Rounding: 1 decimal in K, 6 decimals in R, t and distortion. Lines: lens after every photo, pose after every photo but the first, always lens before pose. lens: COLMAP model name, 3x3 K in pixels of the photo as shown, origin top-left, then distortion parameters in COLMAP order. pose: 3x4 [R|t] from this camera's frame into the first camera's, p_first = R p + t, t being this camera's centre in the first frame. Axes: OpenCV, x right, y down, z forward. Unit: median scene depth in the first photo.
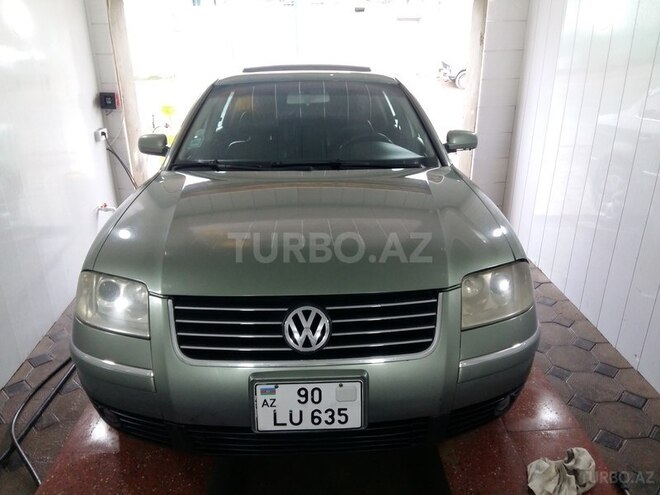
lens RADIAL K [[526.9, 0, 332.6], [0, 526.9, 245.8], [0, 0, 1]] dist [0.097348, -0.187161]
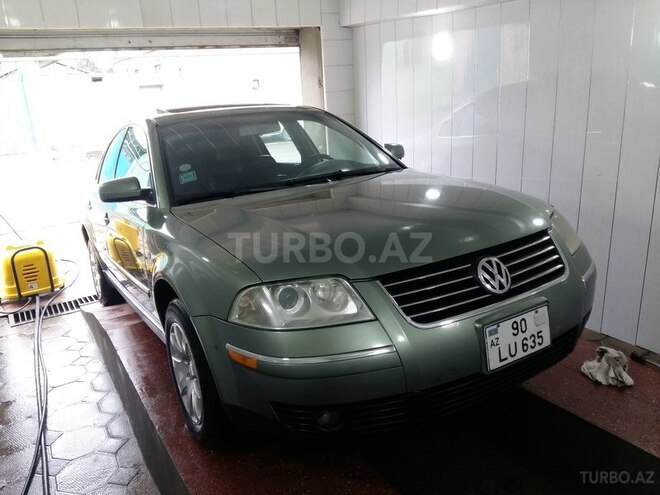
lens RADIAL K [[526.9, 0, 332.6], [0, 526.9, 245.8], [0, 0, 1]] dist [0.097348, -0.187161]
pose [[0.868977, -0.184965, 0.458984, -0.894850], [0.237569, 0.969574, -0.059055, 0.079597], [-0.434096, 0.160358, 0.886480, 0.108881]]
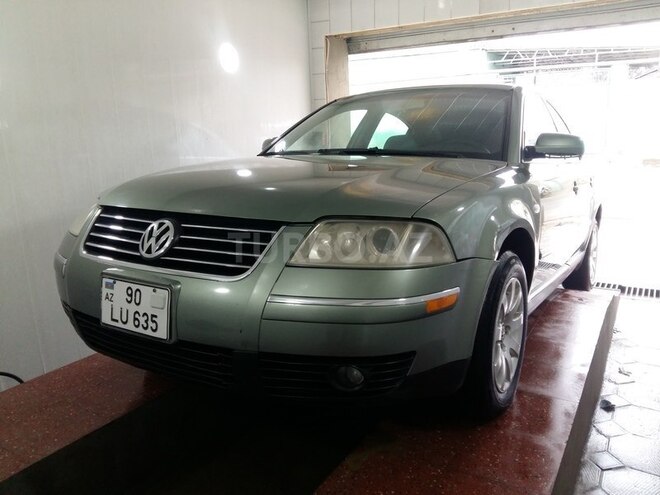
lens RADIAL K [[526.9, 0, 332.6], [0, 526.9, 245.8], [0, 0, 1]] dist [0.097348, -0.187161]
pose [[0.828255, 0.107894, -0.549866, 0.838631], [-0.194476, 0.975642, -0.101497, 0.213359], [0.525522, 0.191002, 0.829063, 0.312237]]
